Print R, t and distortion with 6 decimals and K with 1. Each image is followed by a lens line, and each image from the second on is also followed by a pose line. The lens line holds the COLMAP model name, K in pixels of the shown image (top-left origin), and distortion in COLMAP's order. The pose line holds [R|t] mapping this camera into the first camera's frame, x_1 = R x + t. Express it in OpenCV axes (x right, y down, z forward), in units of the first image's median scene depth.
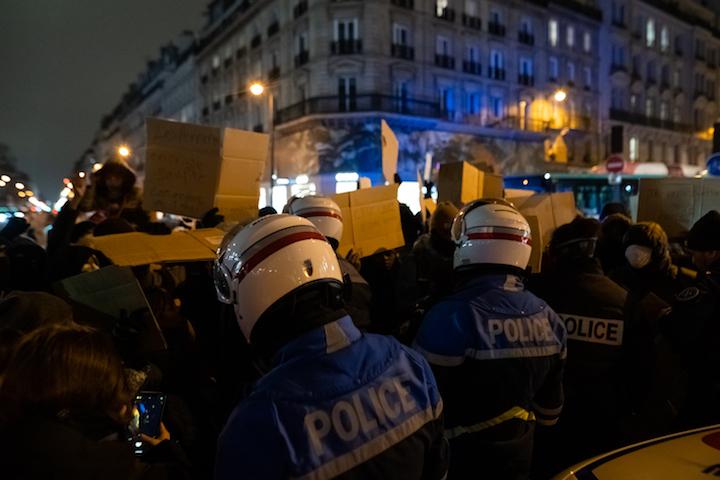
lens RADIAL K [[503.3, 0, 360.0], [0, 503.3, 240.0], [0, 0, 1]] dist [0.001287, 0.000707]
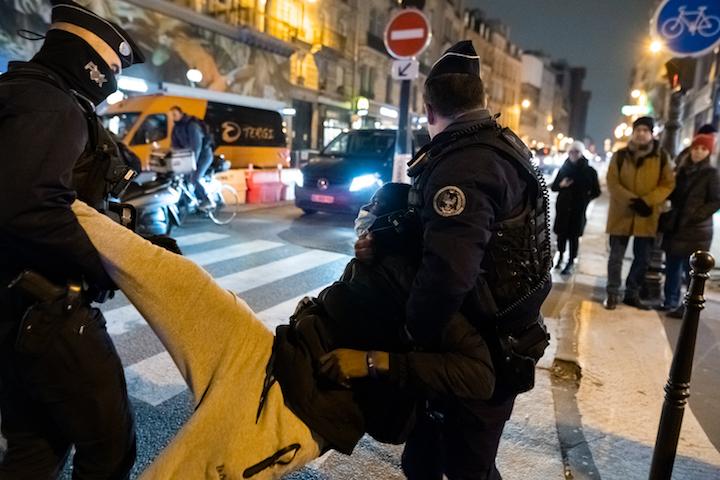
lens RADIAL K [[503.3, 0, 360.0], [0, 503.3, 240.0], [0, 0, 1]] dist [0.001287, 0.000707]
pose [[0.891434, -0.012423, 0.452980, 0.115219], [-0.043710, 0.992606, 0.113241, -0.012935], [-0.451037, -0.120746, 0.884300, 0.255866]]
